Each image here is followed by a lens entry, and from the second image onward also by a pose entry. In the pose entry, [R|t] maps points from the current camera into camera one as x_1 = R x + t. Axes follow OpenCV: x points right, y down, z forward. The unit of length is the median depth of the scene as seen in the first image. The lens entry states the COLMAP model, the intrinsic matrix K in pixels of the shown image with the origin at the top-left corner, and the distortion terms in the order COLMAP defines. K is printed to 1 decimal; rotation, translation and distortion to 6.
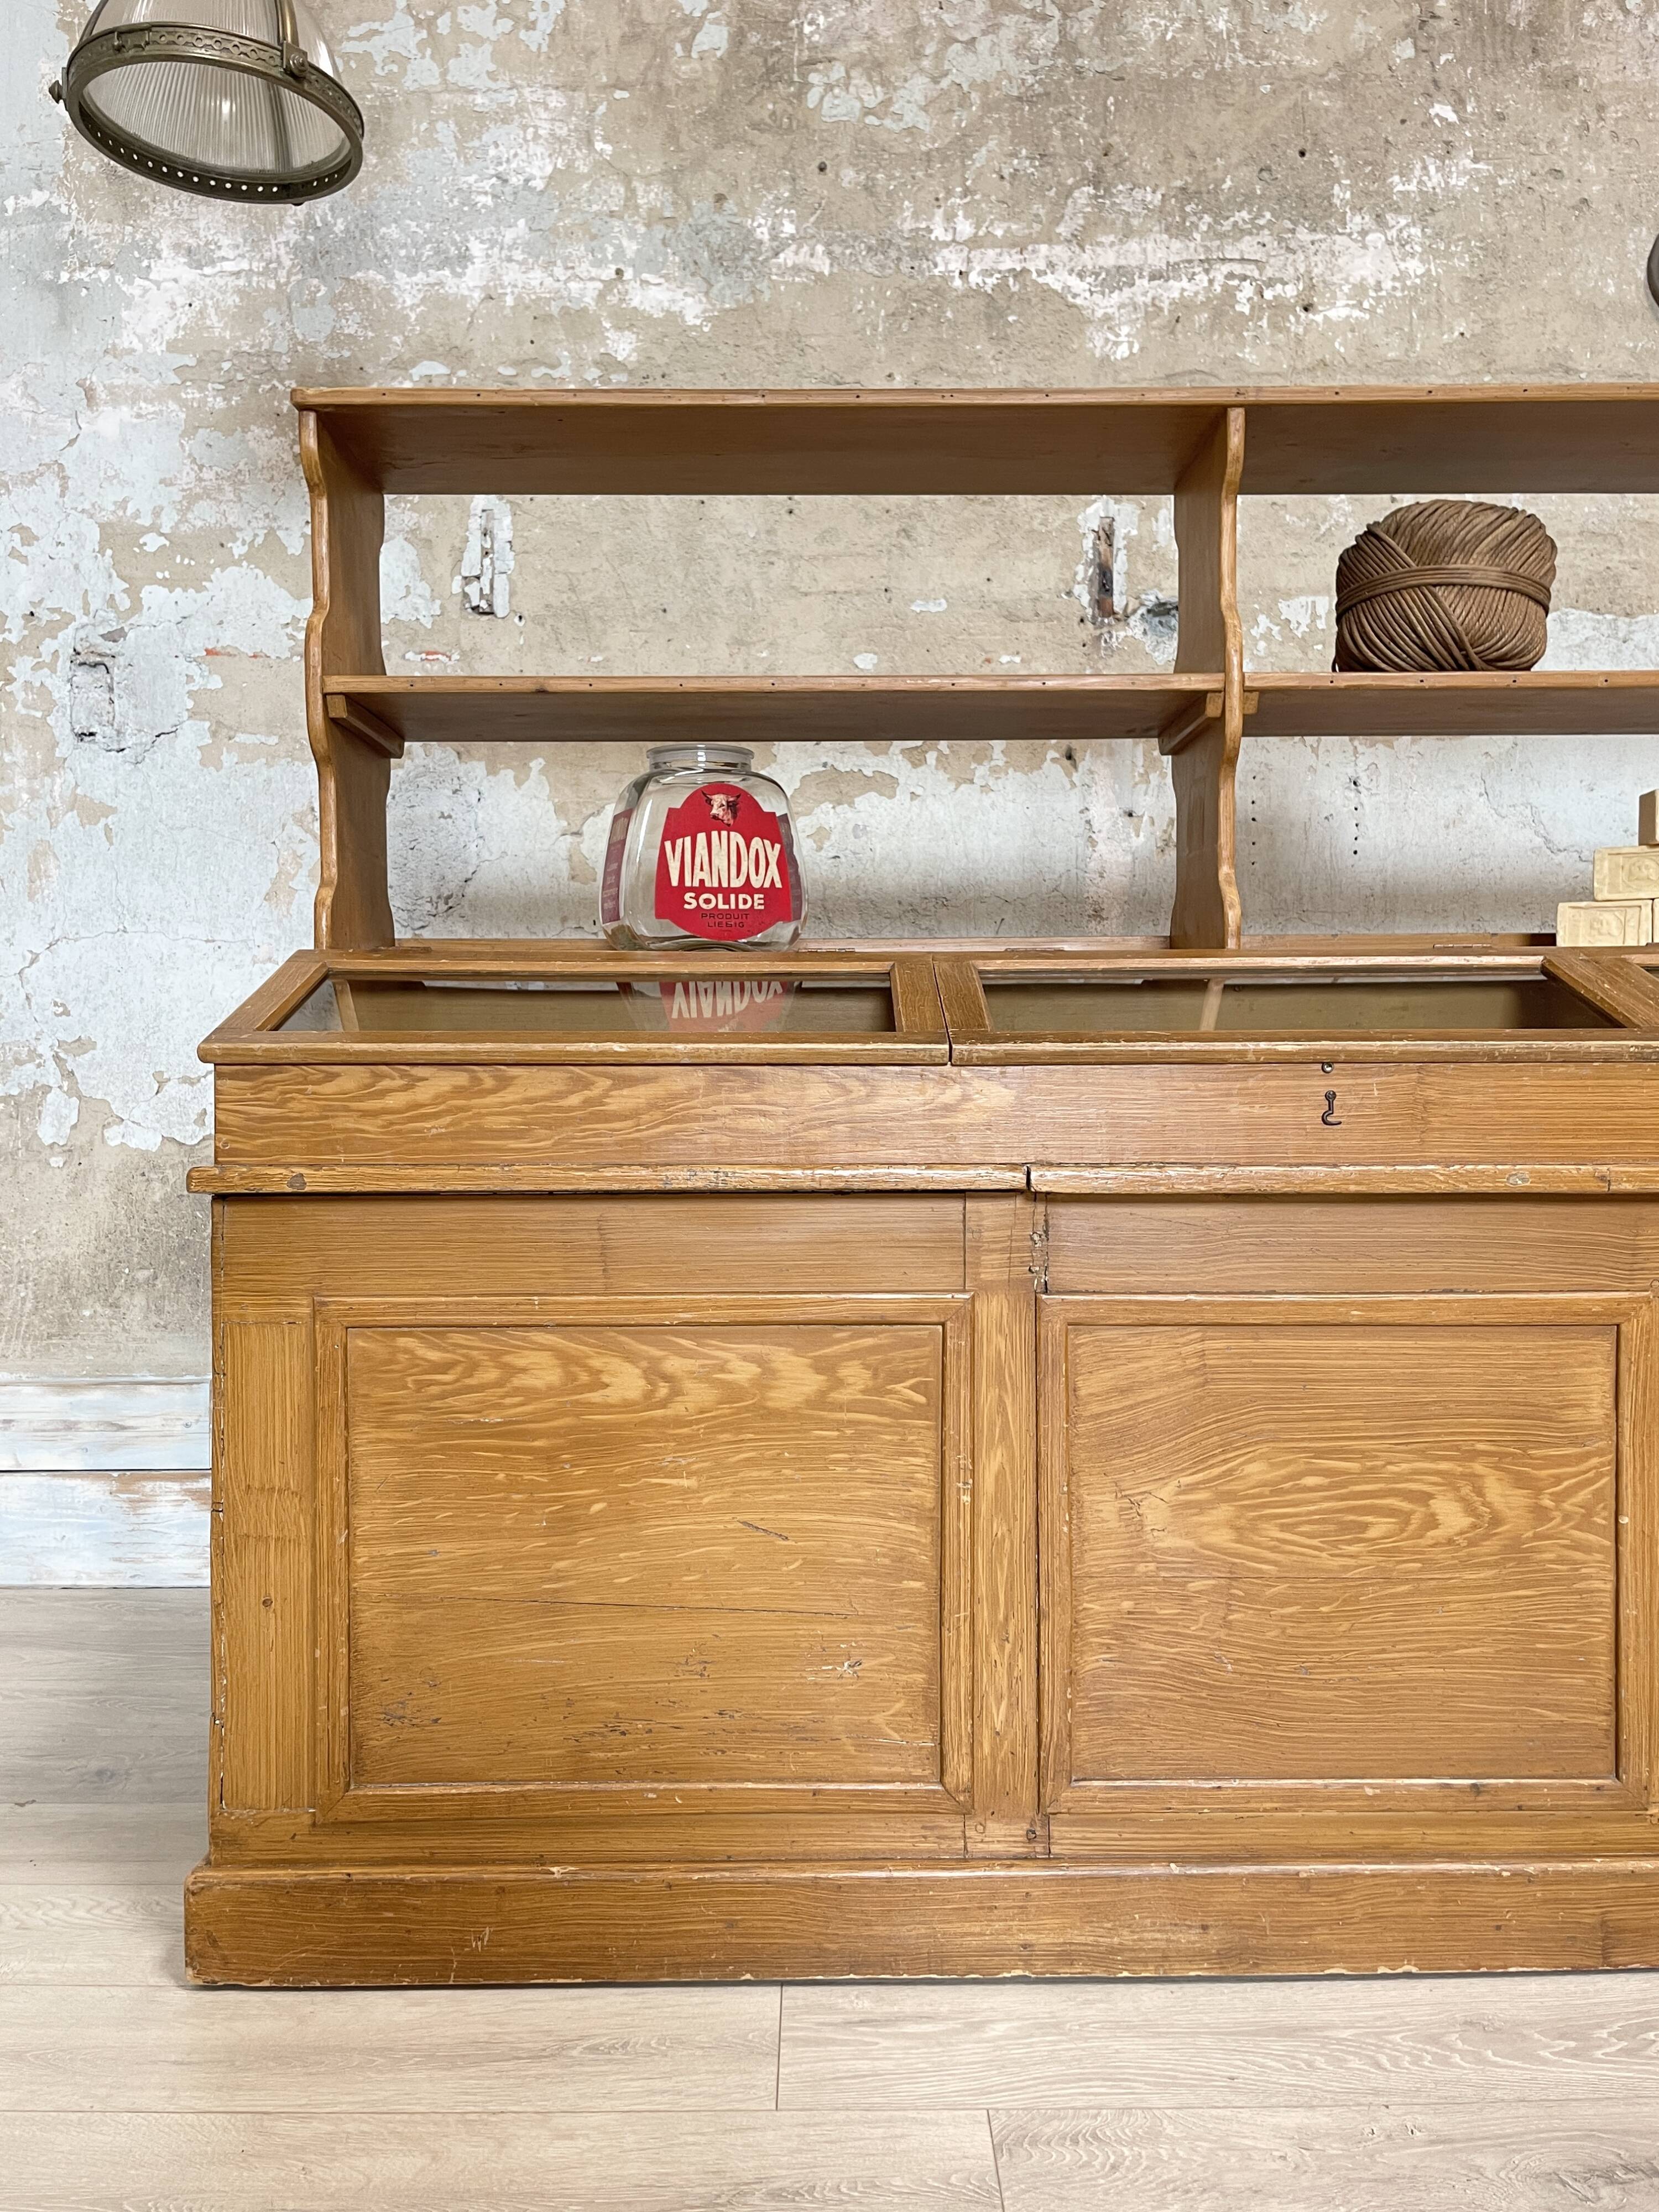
lens RADIAL K [[1675.5, 0, 831.0], [0, 1675.5, 1100.4], [0, 0, 1]] dist [0.085053, -0.106975]
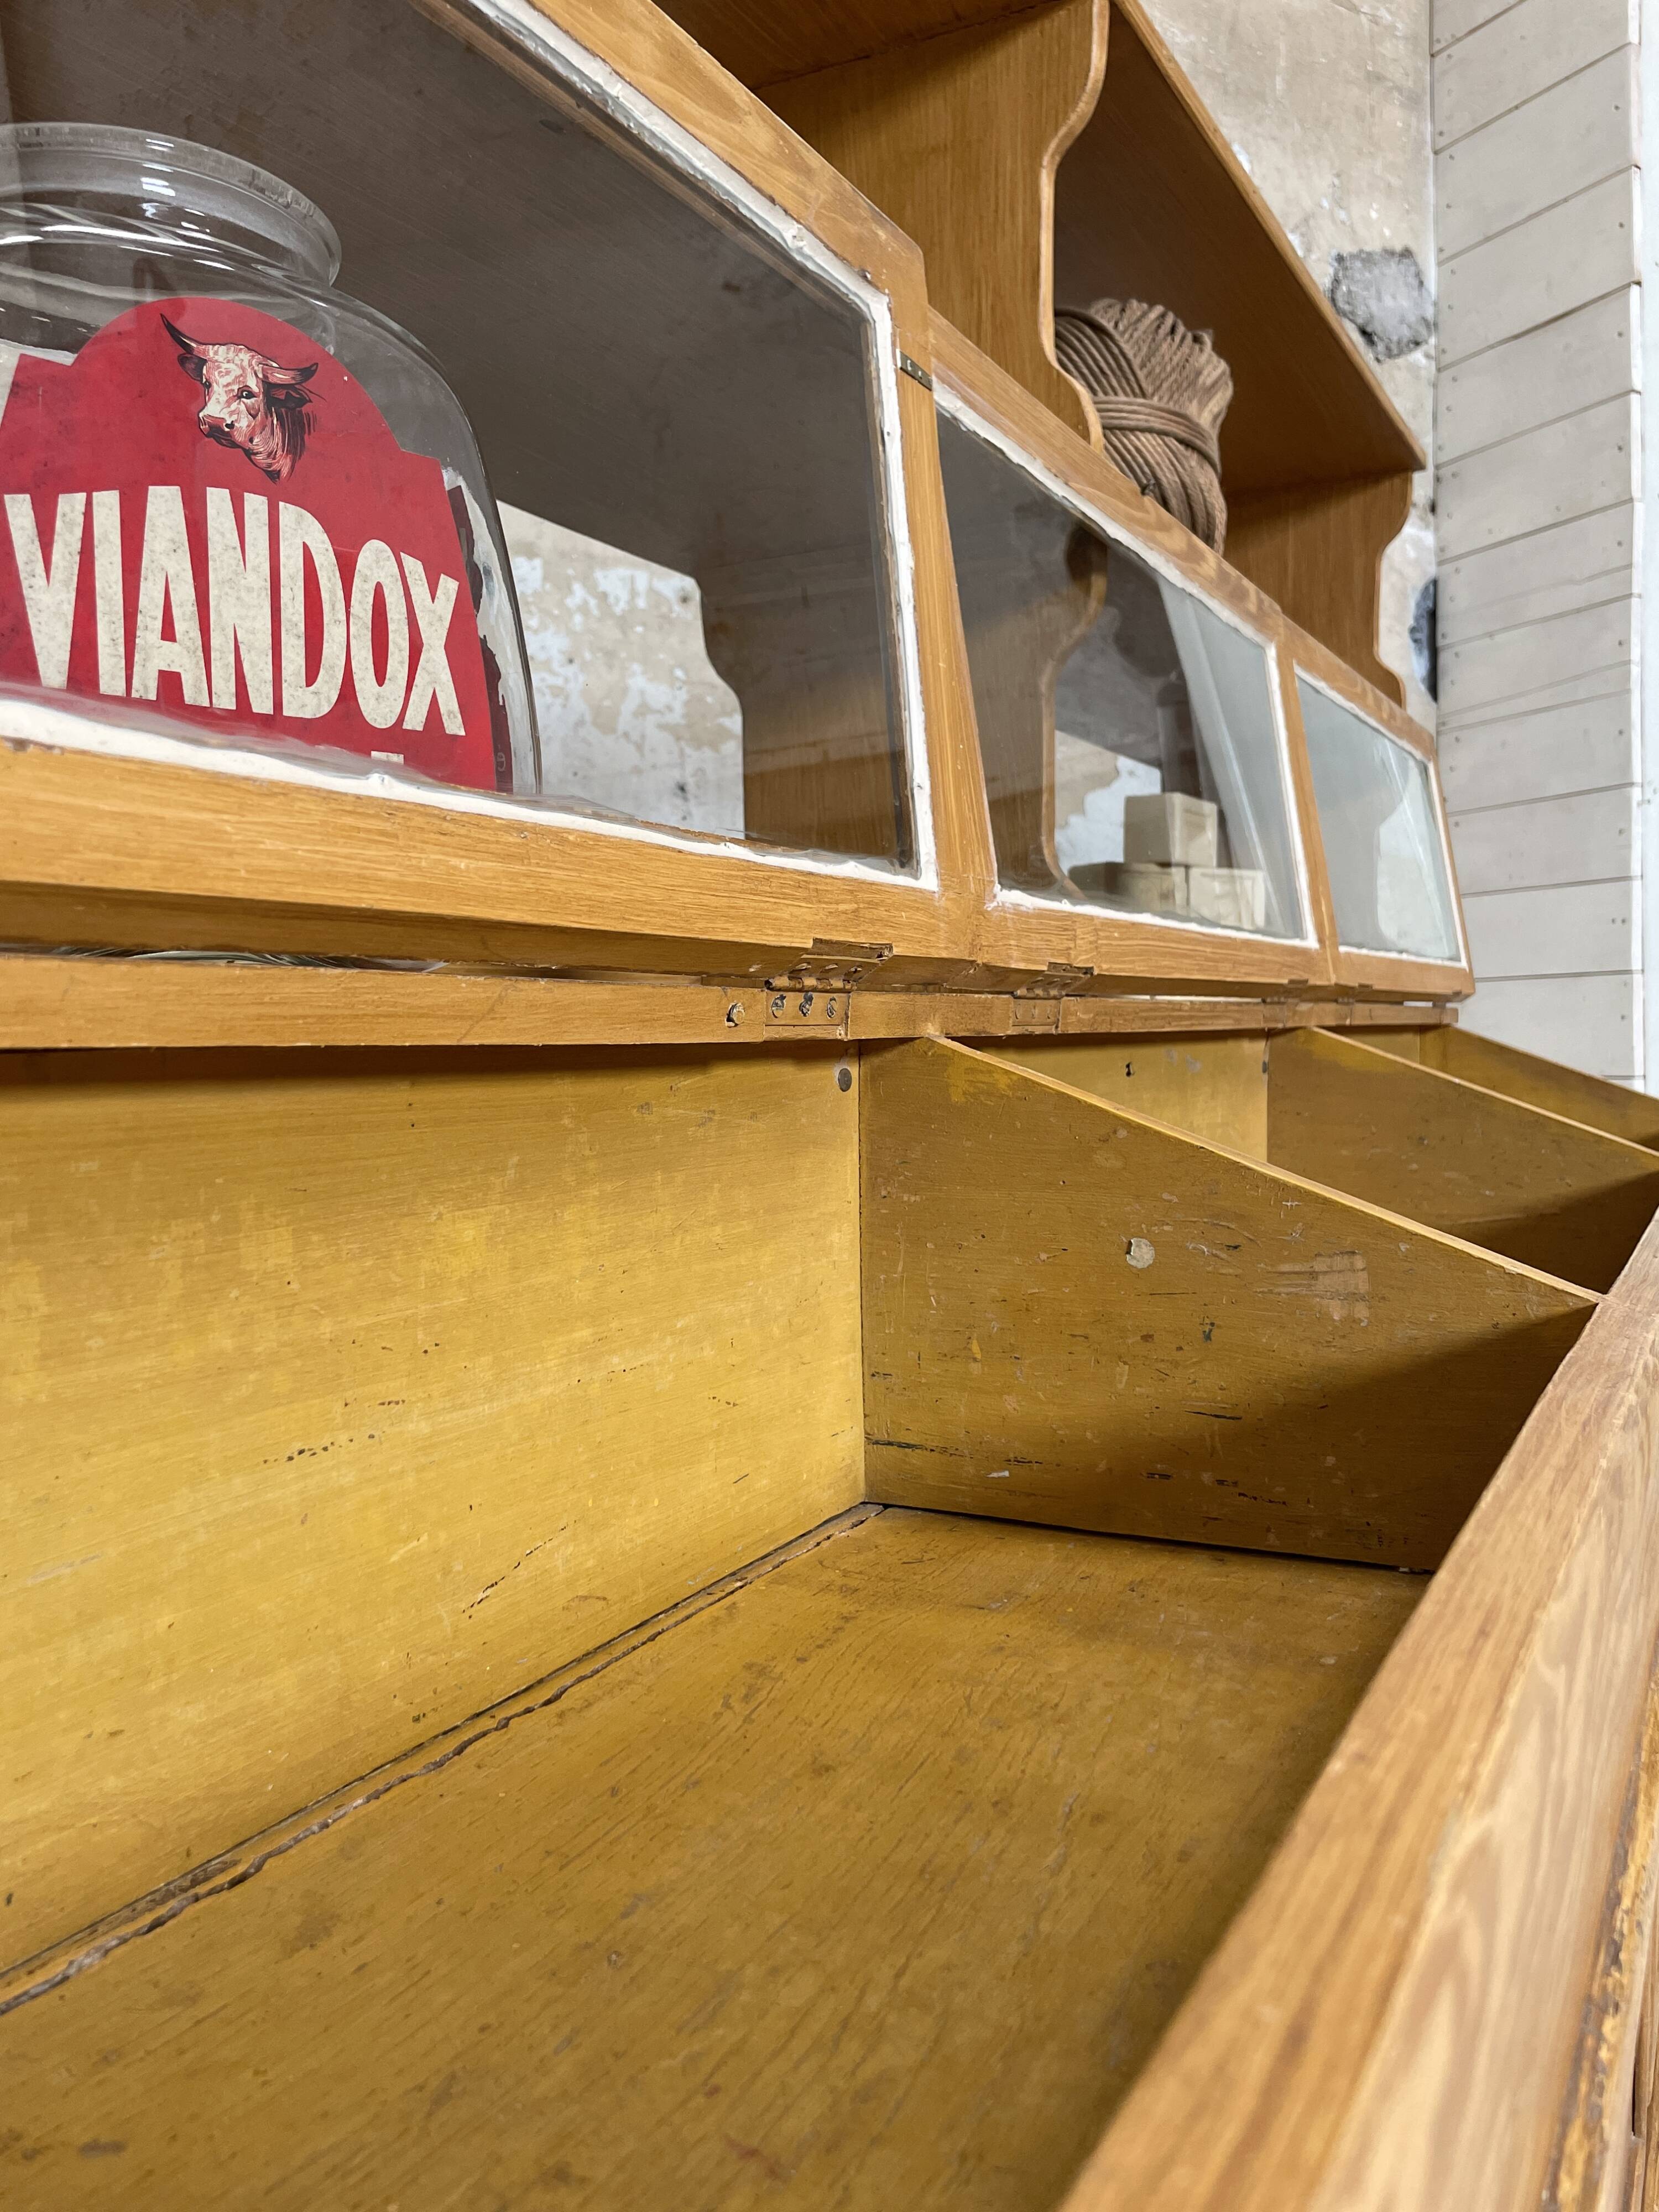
lens RADIAL K [[1675.5, 0, 843.1], [0, 1675.5, 1099.0], [0, 0, 1]] dist [0.085053, -0.106975]
pose [[0.866135, -0.029352, 0.498947, -0.063148], [0.019515, 0.999499, 0.024923, -0.044902], [-0.499429, -0.011850, 0.866274, 0.189953]]
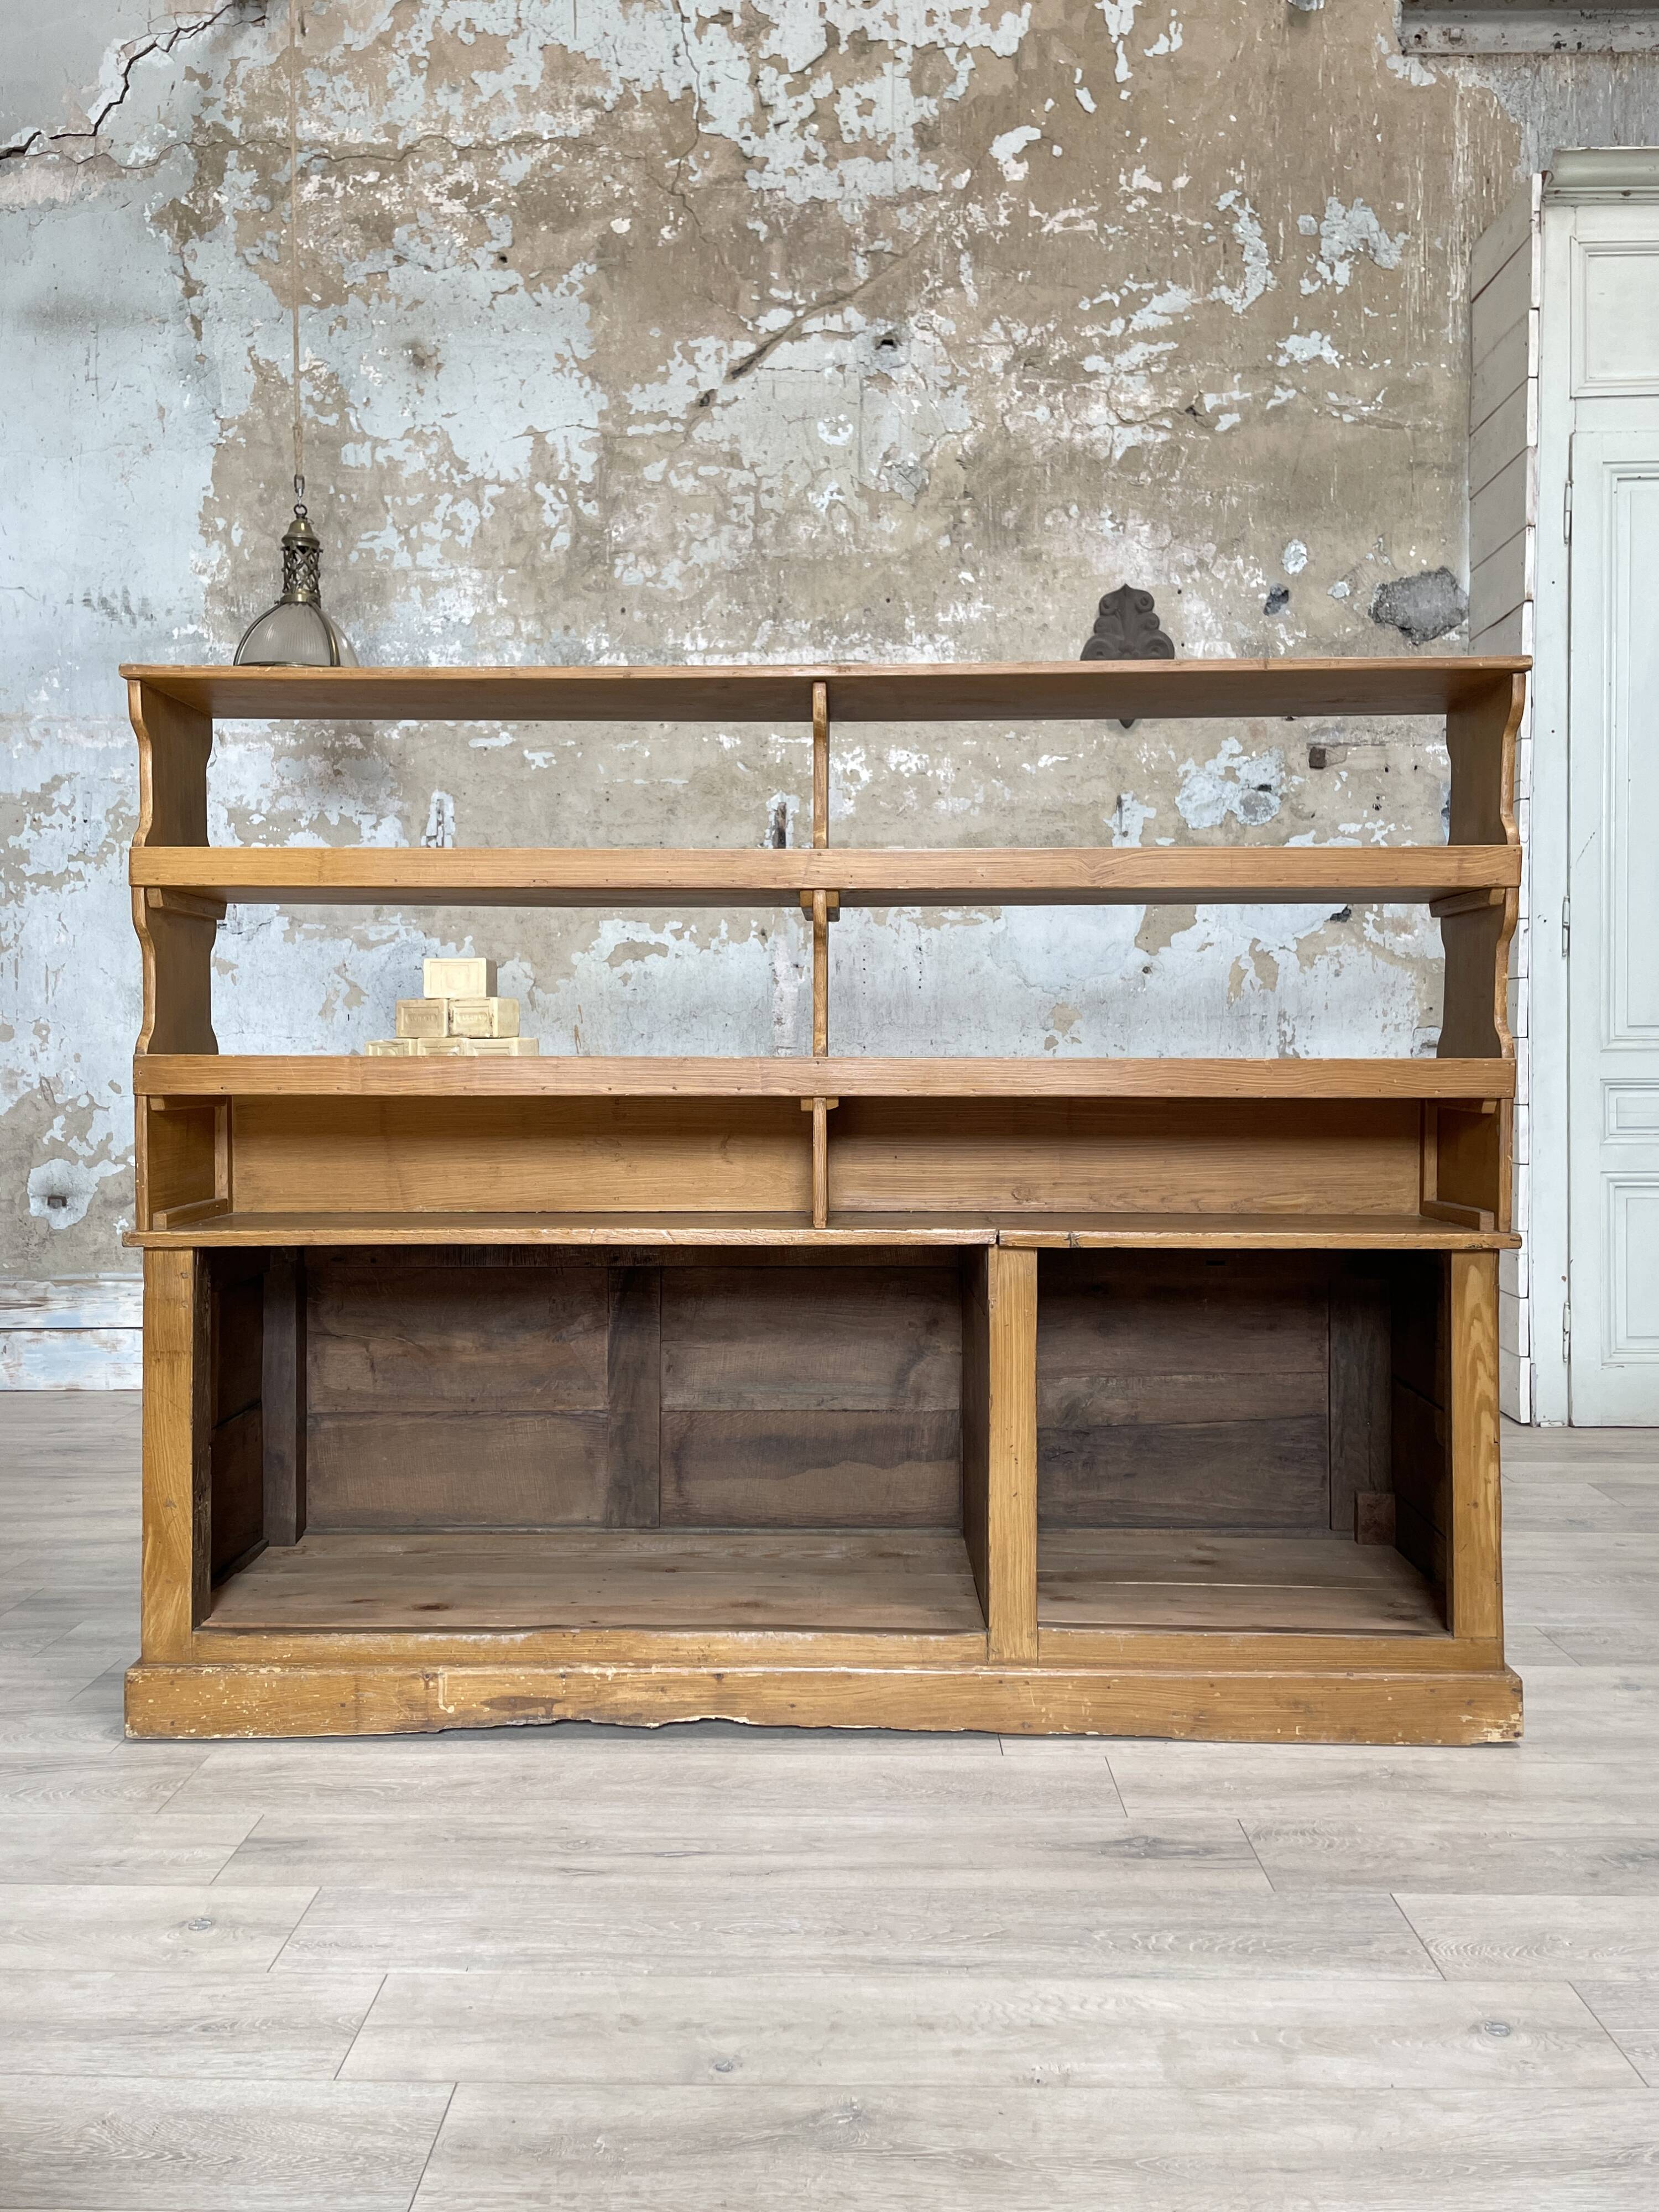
lens RADIAL K [[1675.5, 0, 822.5], [0, 1675.5, 1095.5], [0, 0, 1]] dist [0.085053, -0.106975]
pose [[0.999747, -0.002025, -0.022401, 0.246554], [0.002387, 0.999867, 0.016133, -0.059920], [0.022366, -0.016183, 0.999619, -0.801478]]
